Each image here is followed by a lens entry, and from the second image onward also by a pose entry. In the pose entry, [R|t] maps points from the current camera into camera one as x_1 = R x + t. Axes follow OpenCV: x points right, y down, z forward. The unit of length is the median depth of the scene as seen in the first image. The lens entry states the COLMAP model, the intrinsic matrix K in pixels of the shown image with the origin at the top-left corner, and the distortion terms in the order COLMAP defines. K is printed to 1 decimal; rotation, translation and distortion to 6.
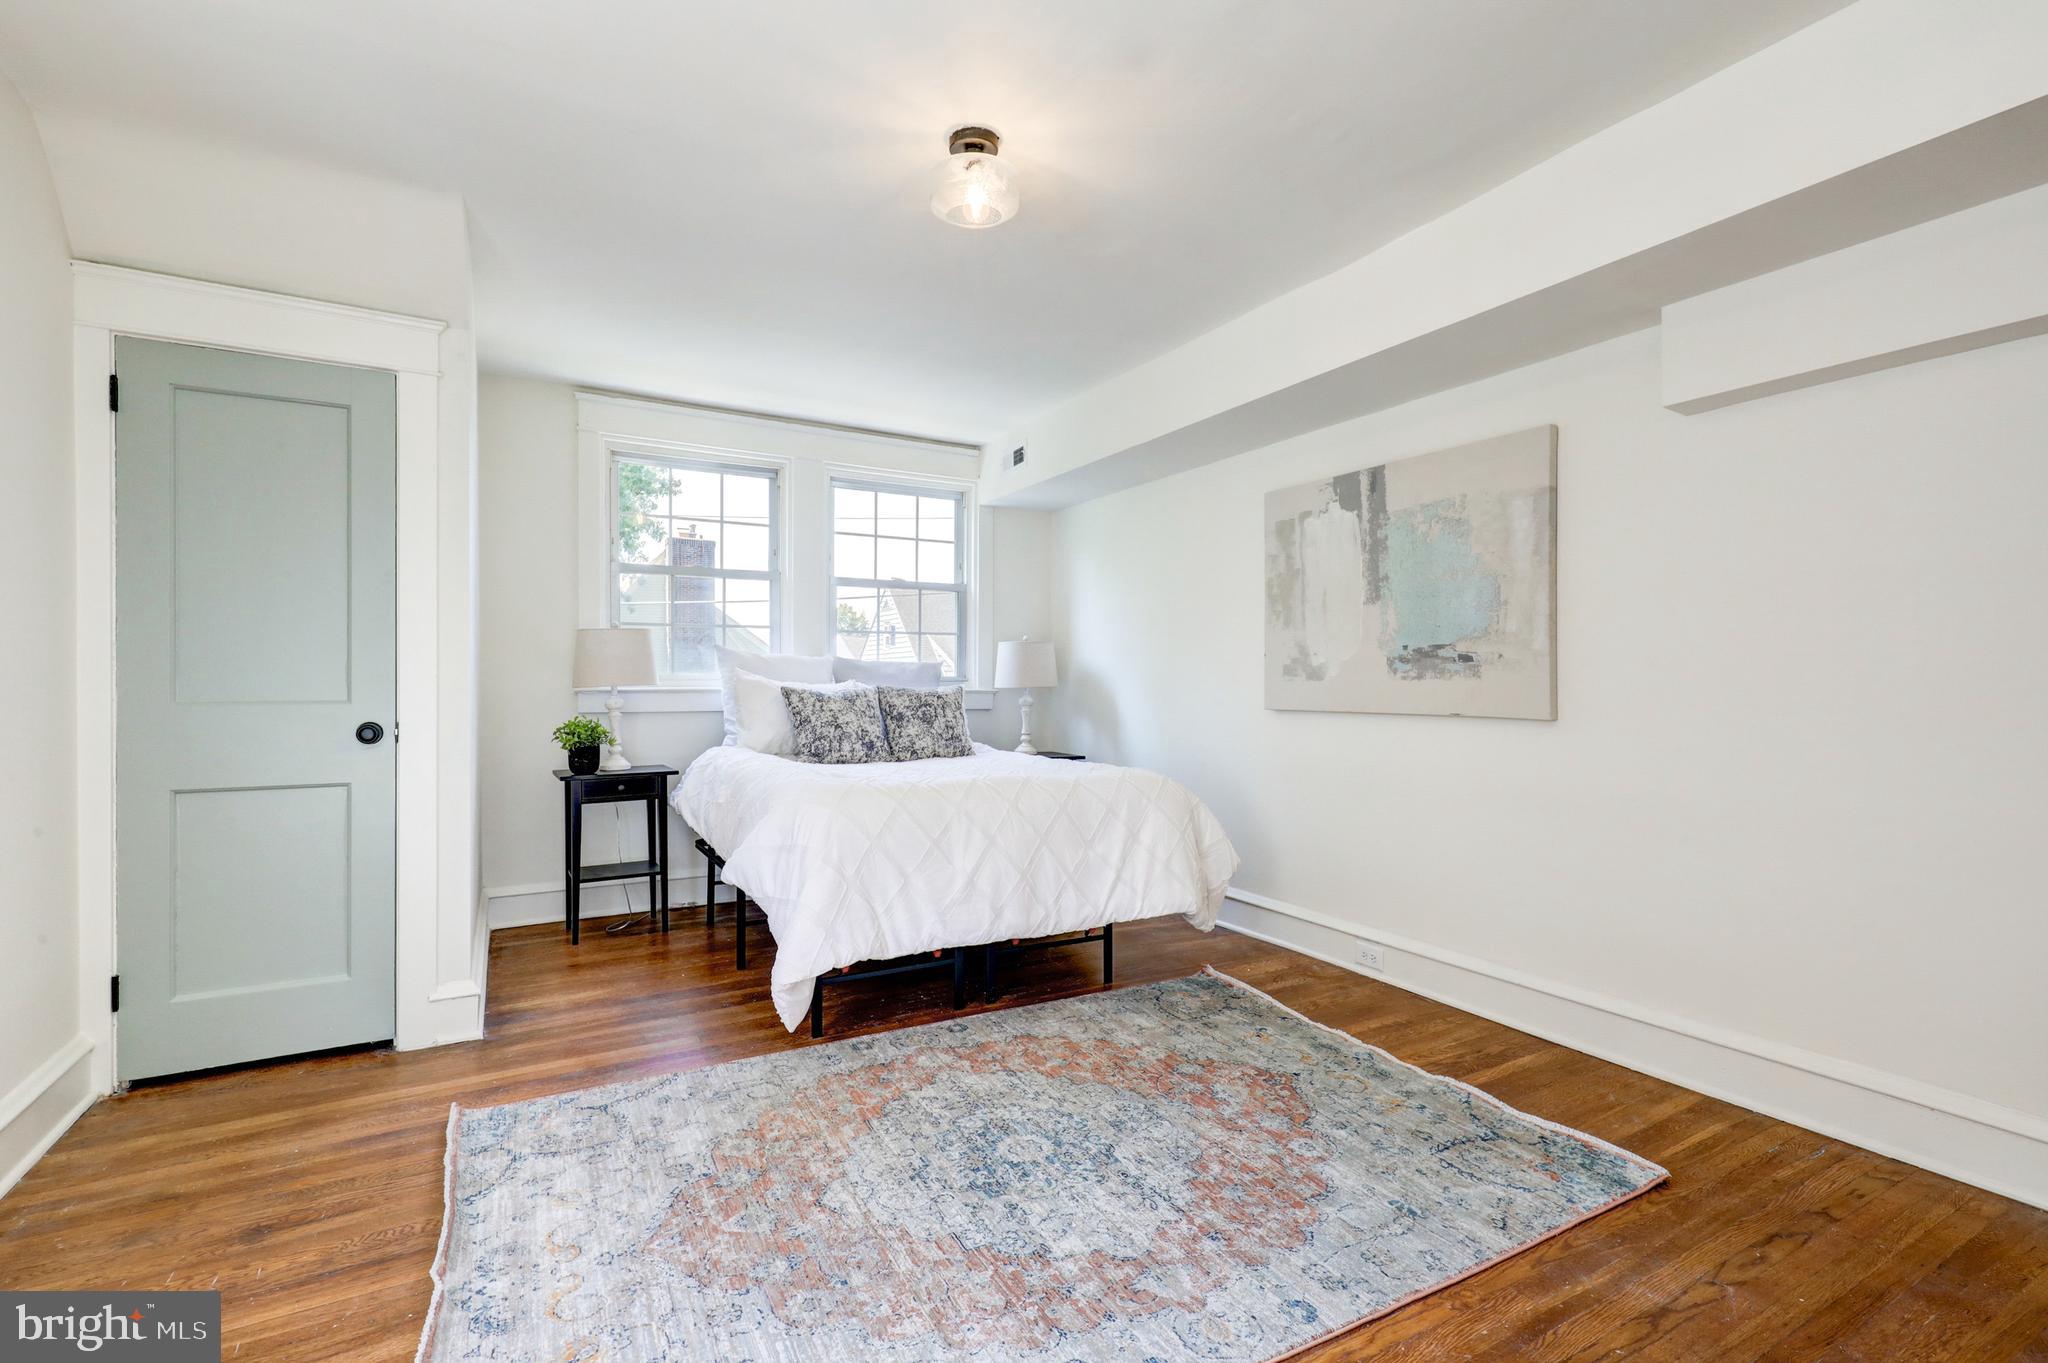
lens RADIAL K [[928.8, 0, 1023.9], [0, 928.8, 688.0], [0, 0, 1]] dist [0.000001, 0.000484]
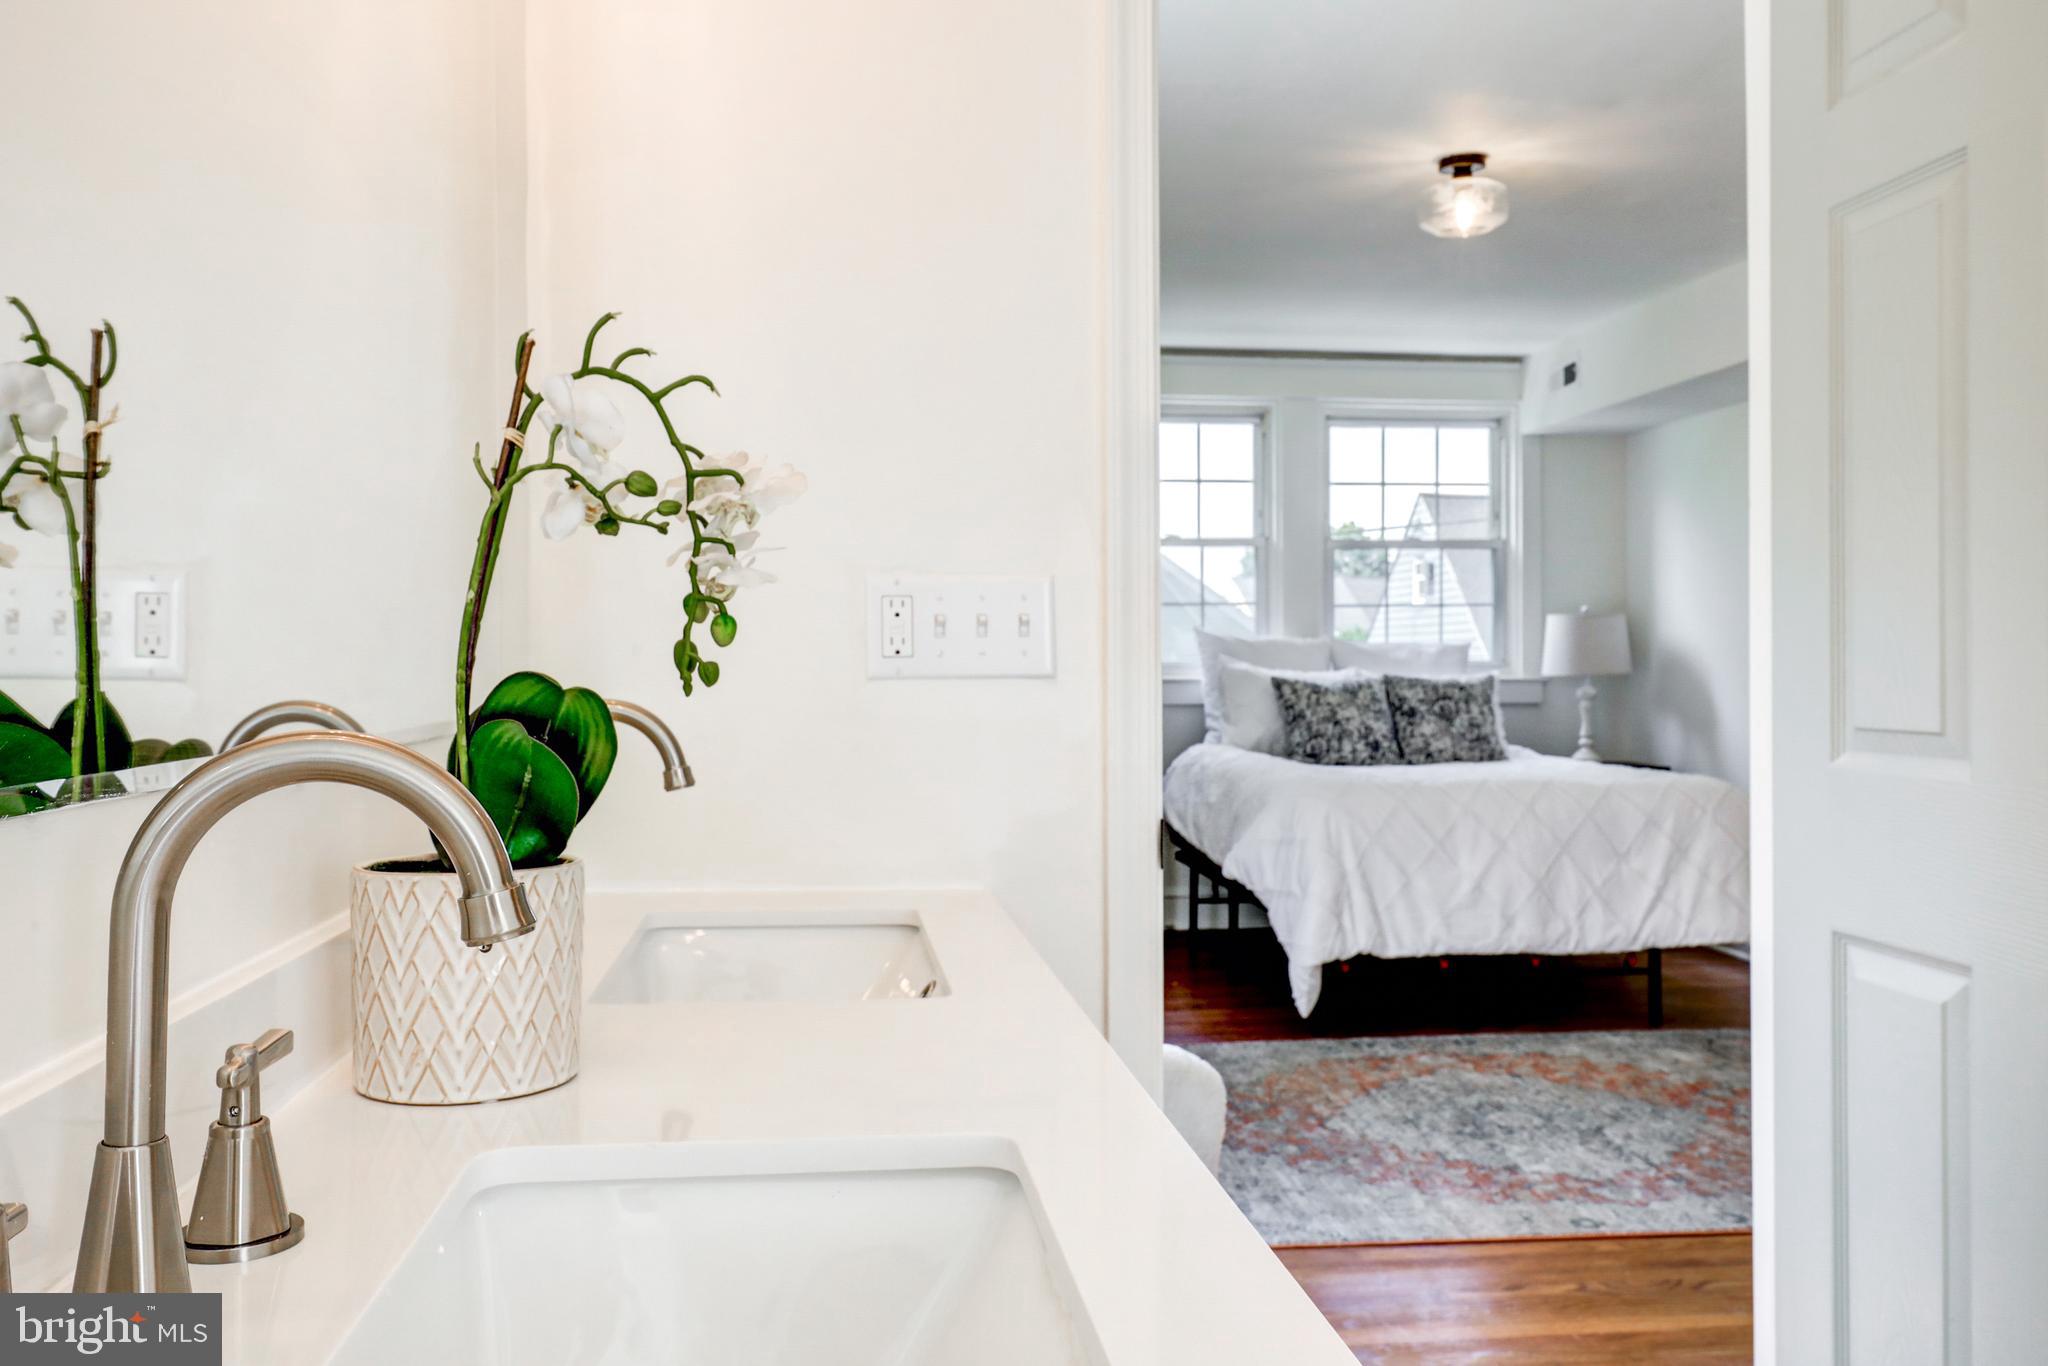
lens RADIAL K [[1611.9, 0, 1015.0], [0, 1611.9, 659.4], [0, 0, 1]] dist [0.000079, -0.000825]
pose [[0.922699, -0.006123, -0.385472, 0.131796], [0.004697, 0.999978, -0.004640, -0.015493], [0.385492, 0.002471, 0.922708, -0.646918]]
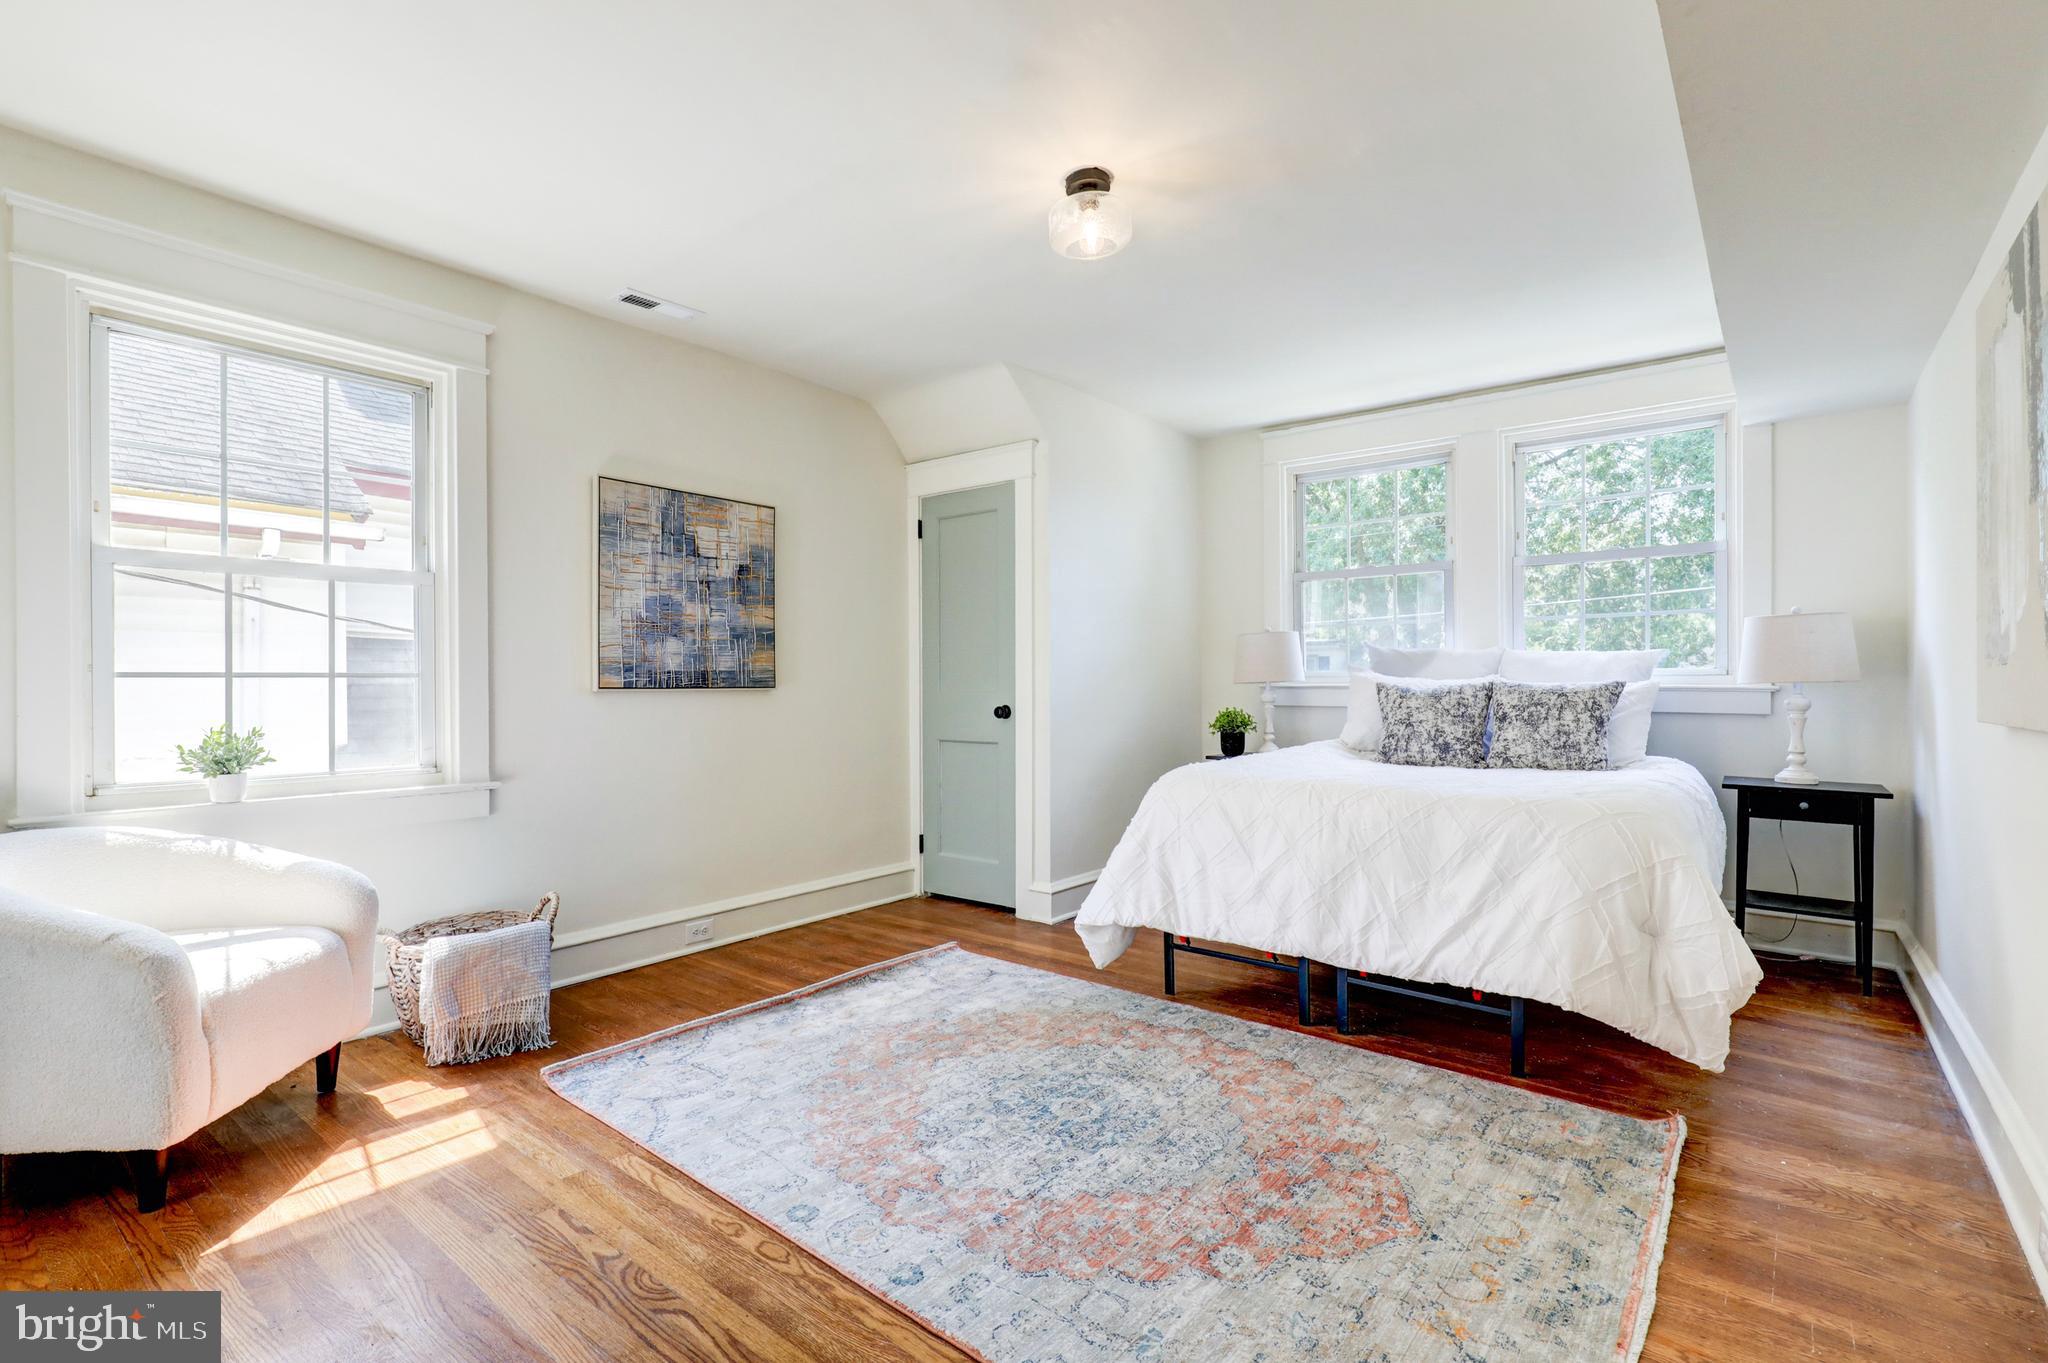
lens RADIAL K [[928.8, 0, 1023.9], [0, 928.8, 688.0], [0, 0, 1]] dist [0.000001, 0.000484]
pose [[0.374201, 0.001704, -0.927346, 0.691781], [-0.000963, 0.999998, 0.001449, 0.004464], [0.927347, 0.000351, 0.374202, 0.384483]]
